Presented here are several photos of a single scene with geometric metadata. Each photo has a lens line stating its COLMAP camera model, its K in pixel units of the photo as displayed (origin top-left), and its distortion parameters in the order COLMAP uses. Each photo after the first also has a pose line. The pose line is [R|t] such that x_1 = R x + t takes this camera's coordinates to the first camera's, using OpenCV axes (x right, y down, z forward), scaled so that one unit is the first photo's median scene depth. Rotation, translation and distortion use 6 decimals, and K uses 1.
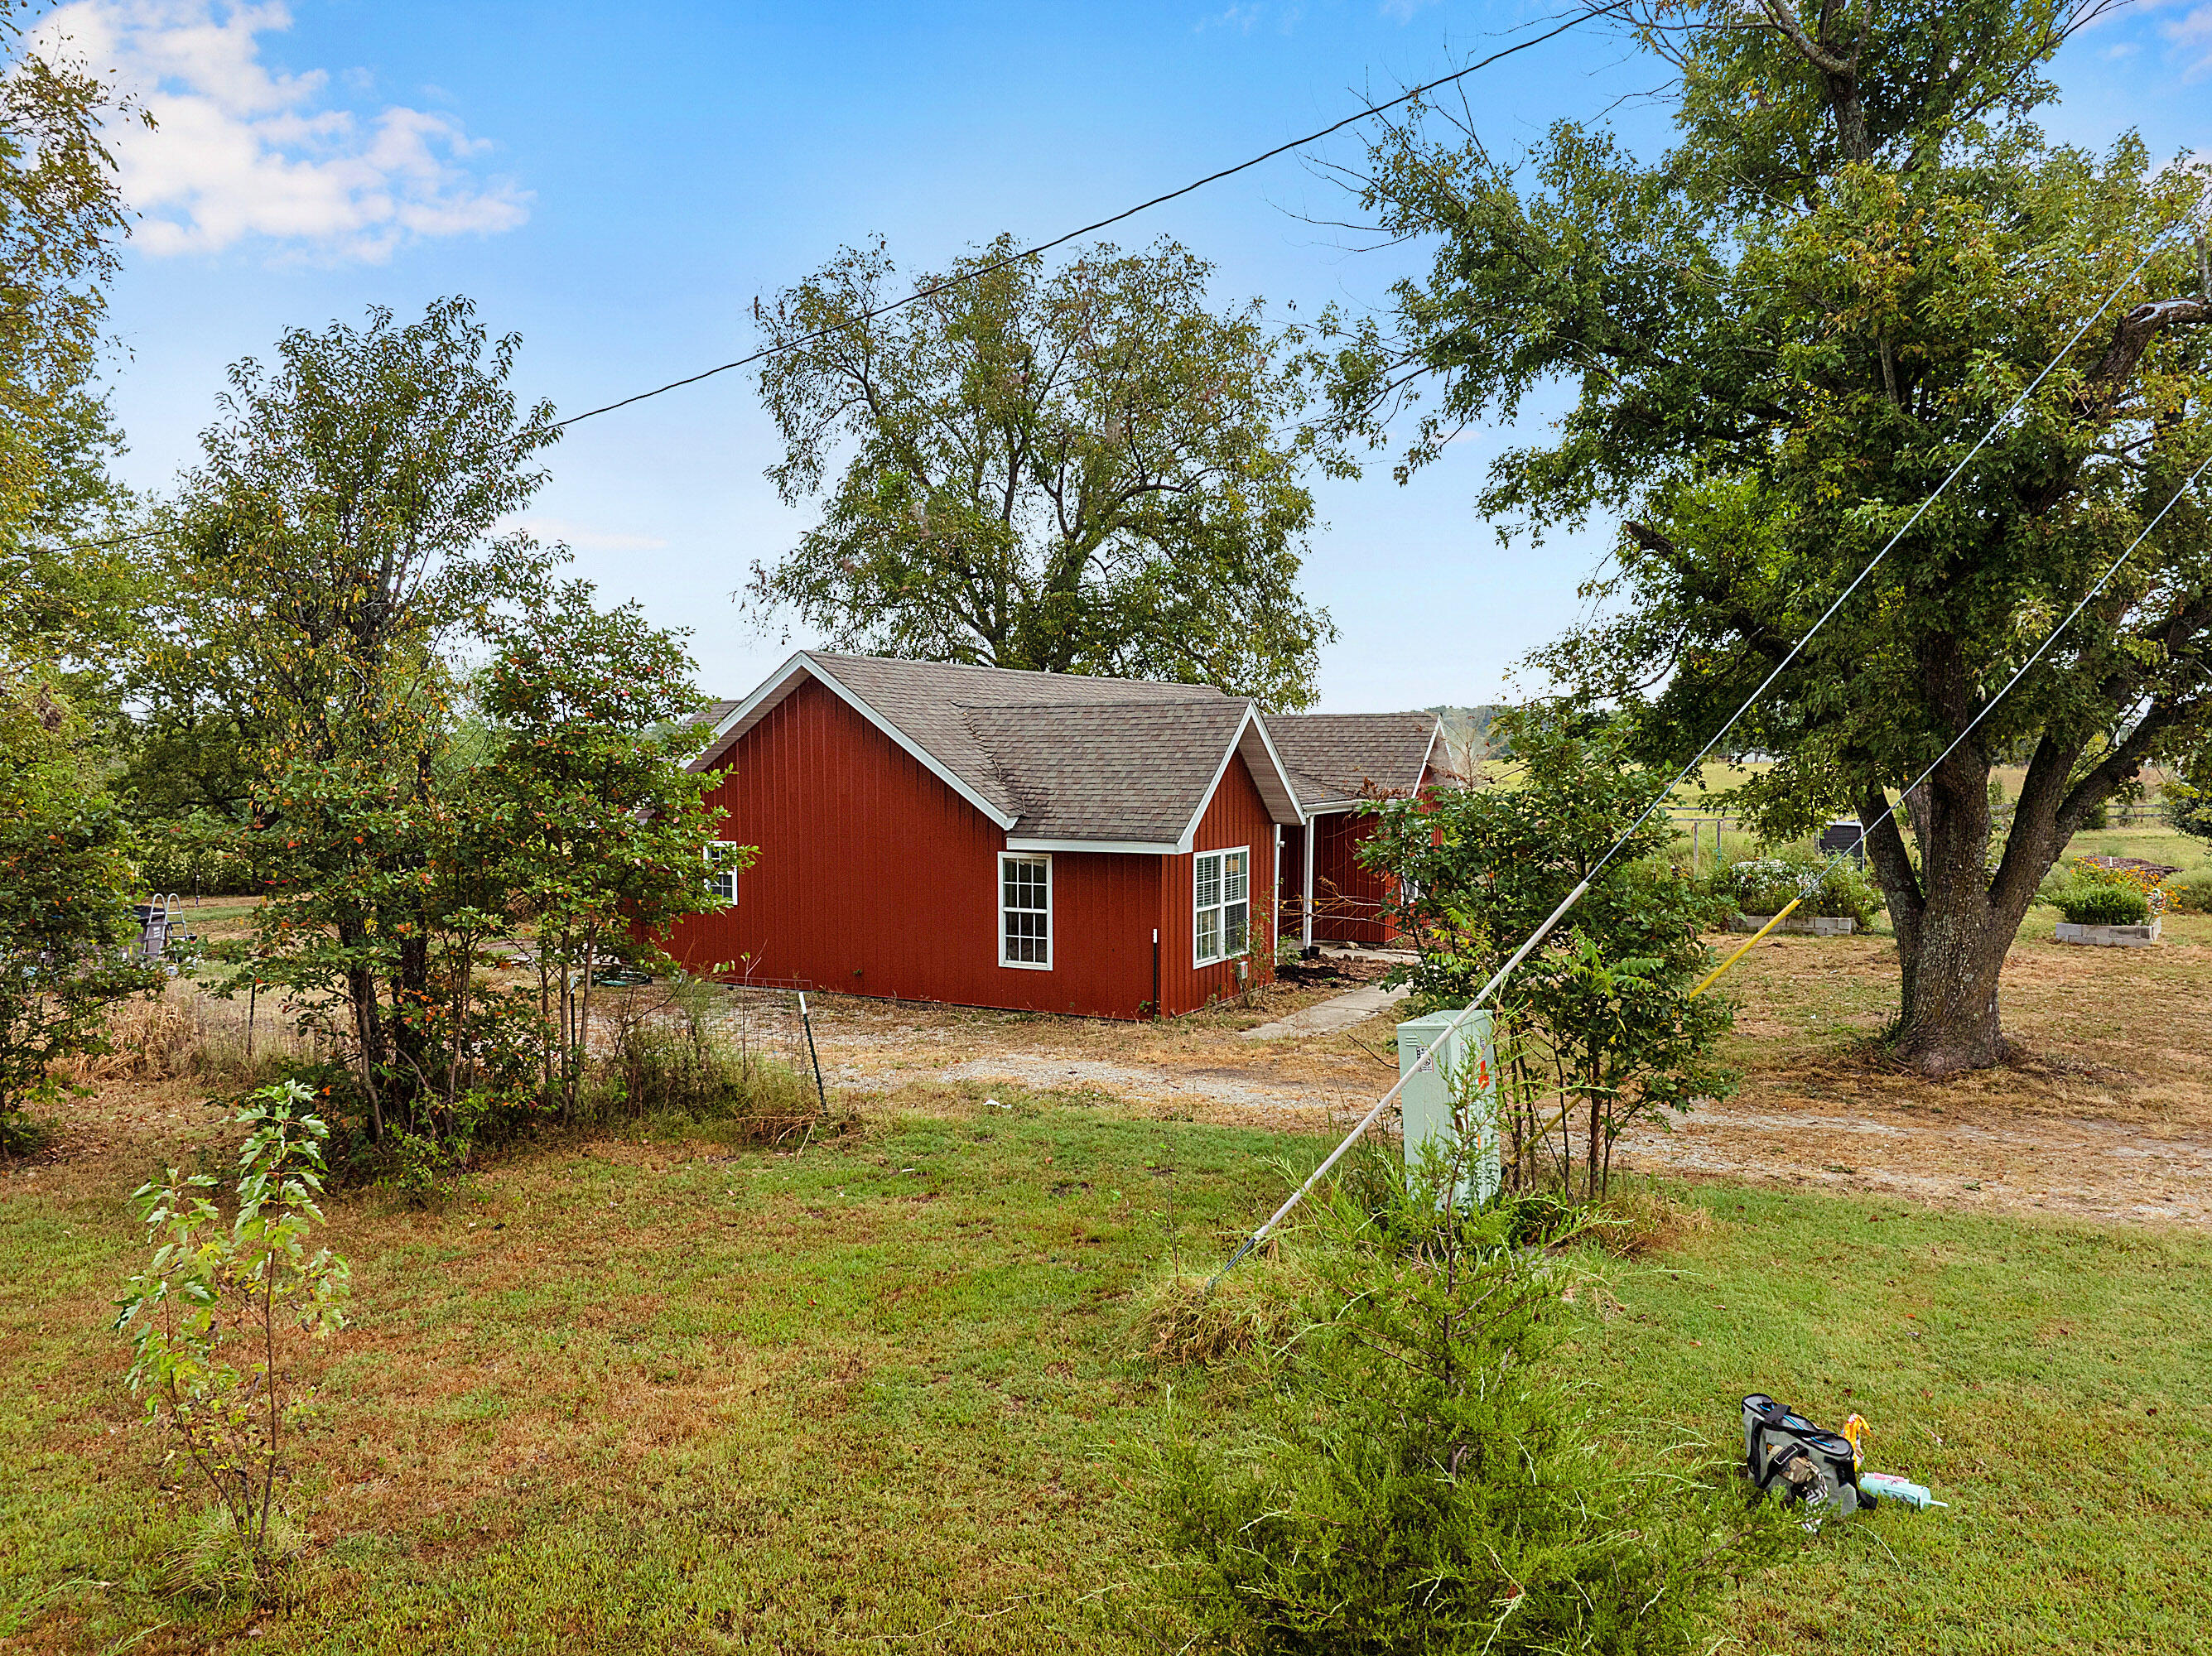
lens RADIAL K [[1562.9, 0, 1096.4], [0, 1562.9, 833.2], [0, 0, 1]] dist [-0.054221, 0.020457]
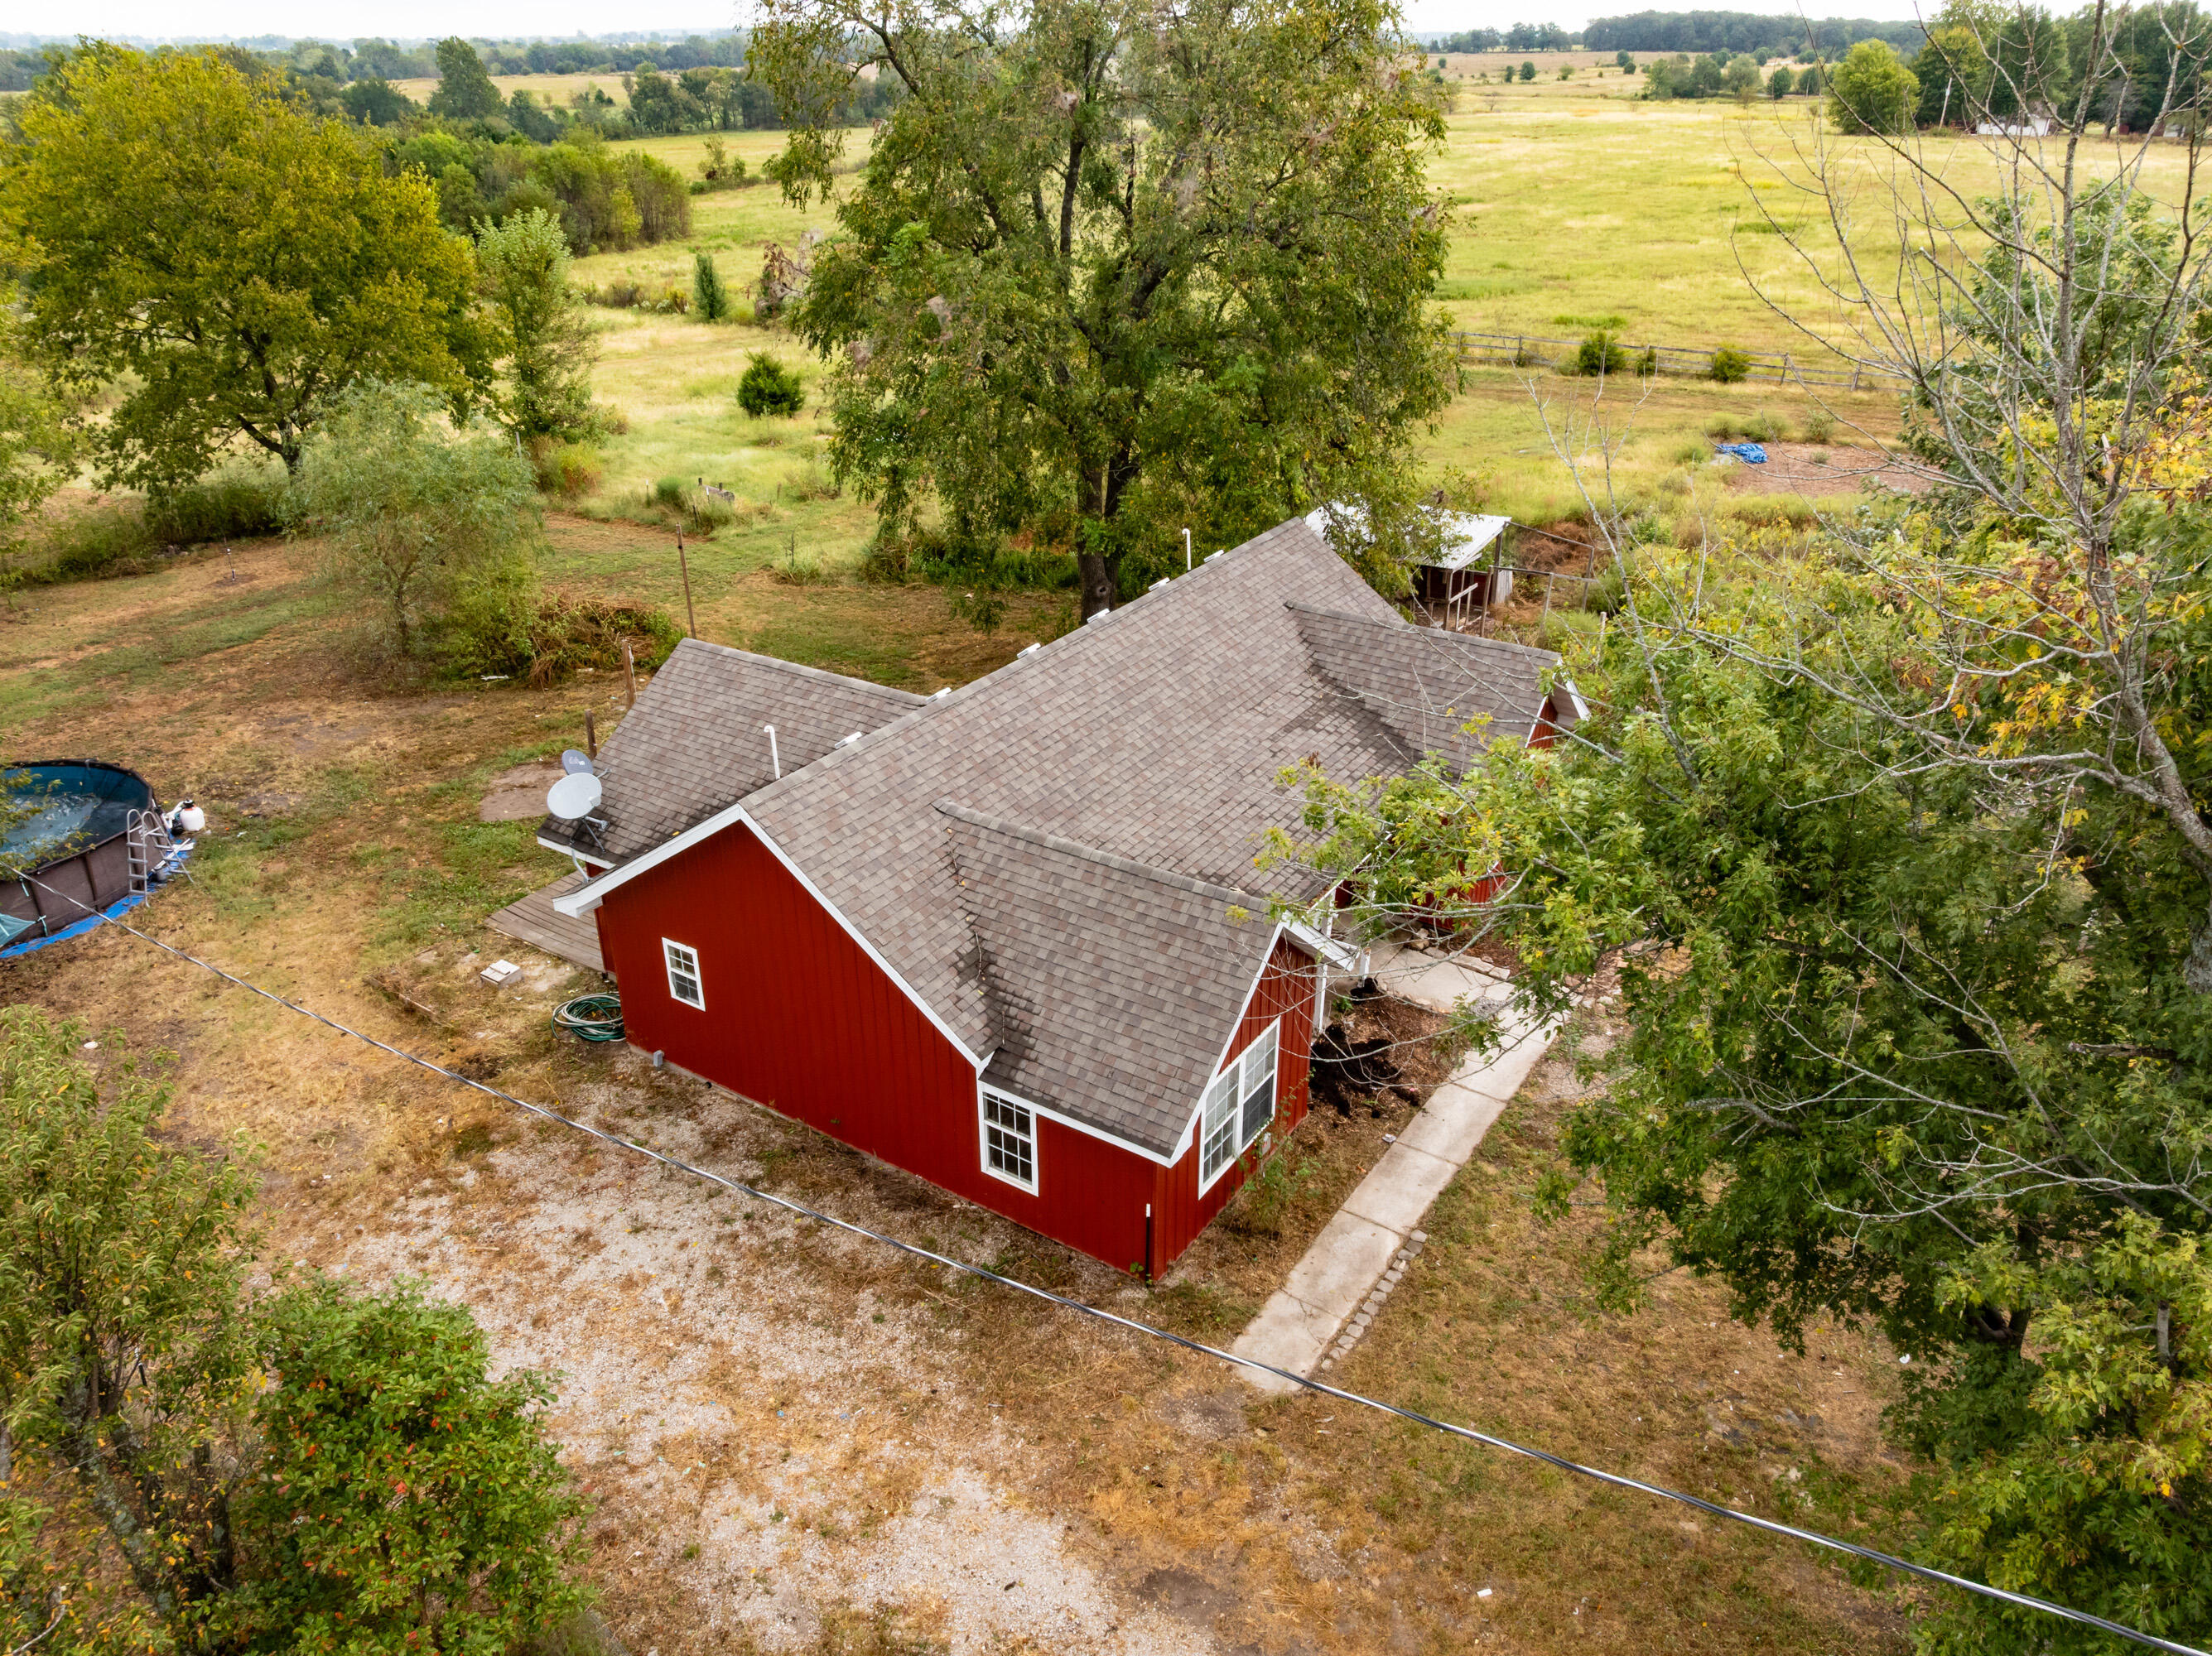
lens RADIAL K [[1562.9, 0, 1110.7], [0, 1562.9, 824.7], [0, 0, 1]] dist [-0.054221, 0.020457]
pose [[0.996616, 0.037410, -0.073186, 0.068309], [-0.004886, 0.915804, 0.401596, -0.453095], [0.082048, -0.399880, 0.912888, 0.277739]]
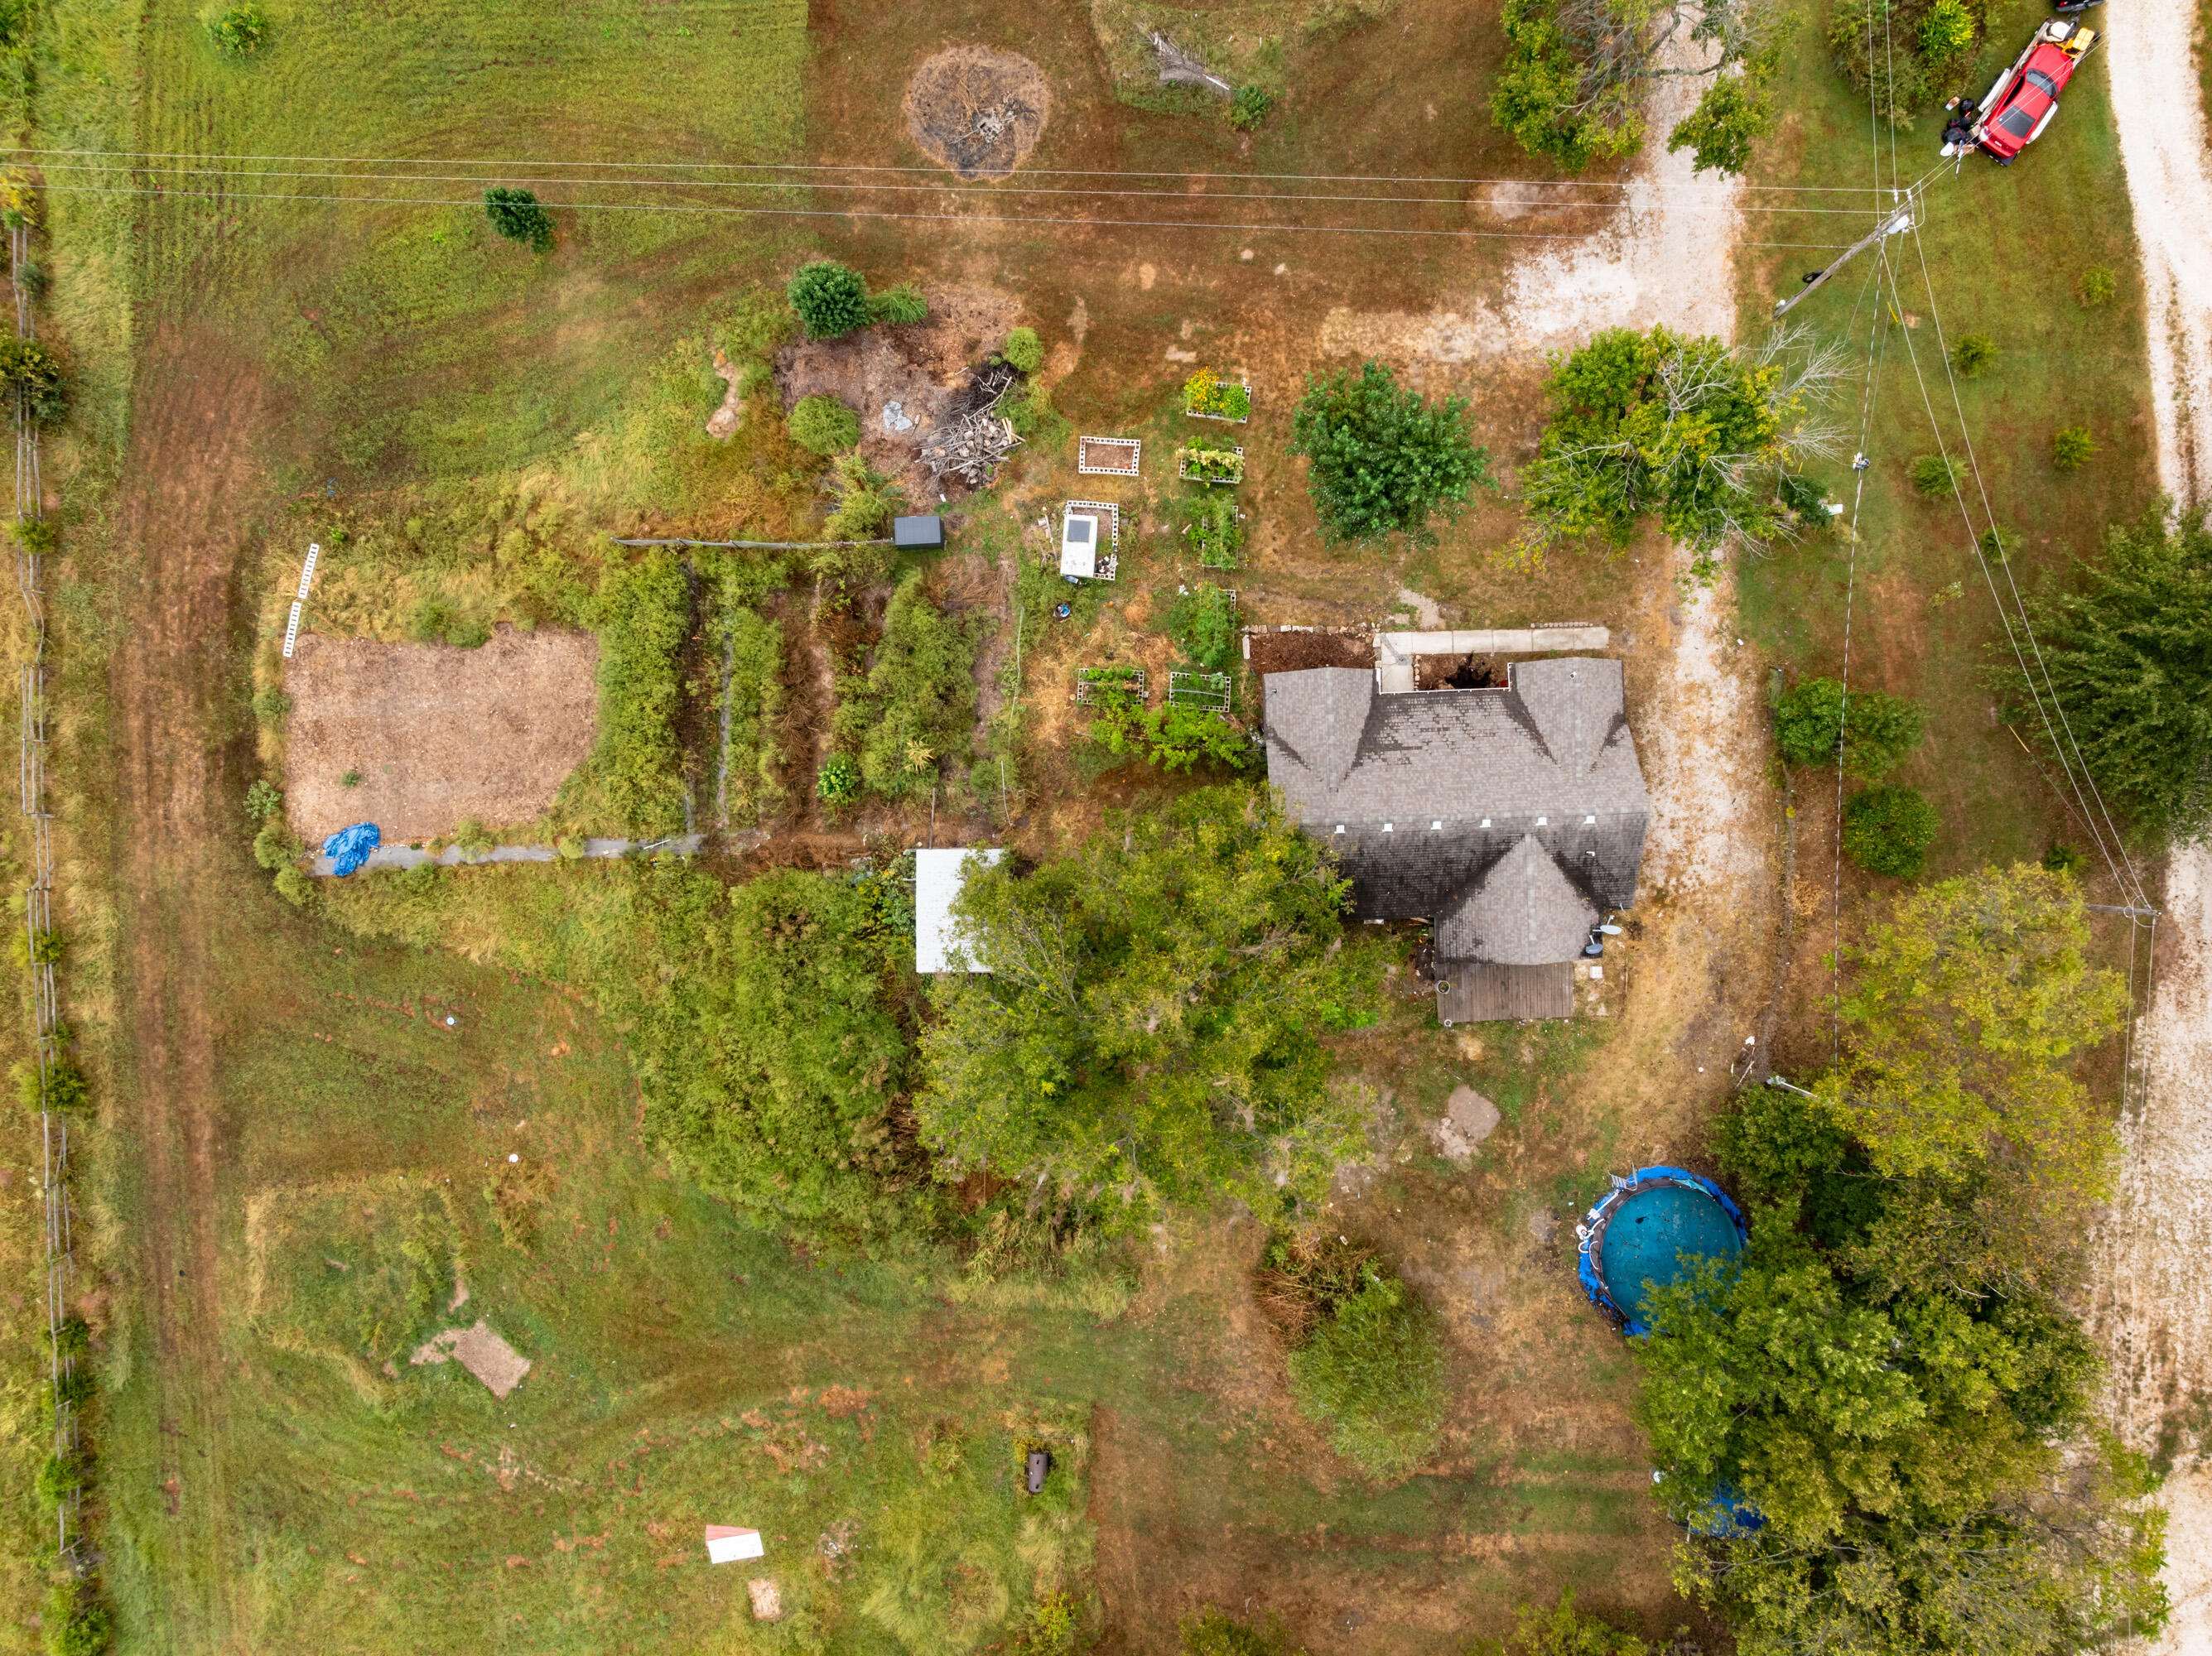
lens RADIAL K [[1562.9, 0, 1110.0], [0, 1562.9, 826.1], [0, 0, 1]] dist [-0.054221, 0.020457]
pose [[-0.505445, -0.862848, 0.004332, 0.250314], [0.047253, -0.022666, 0.998626, -2.920220], [-0.861564, 0.504955, 0.052229, 1.737043]]
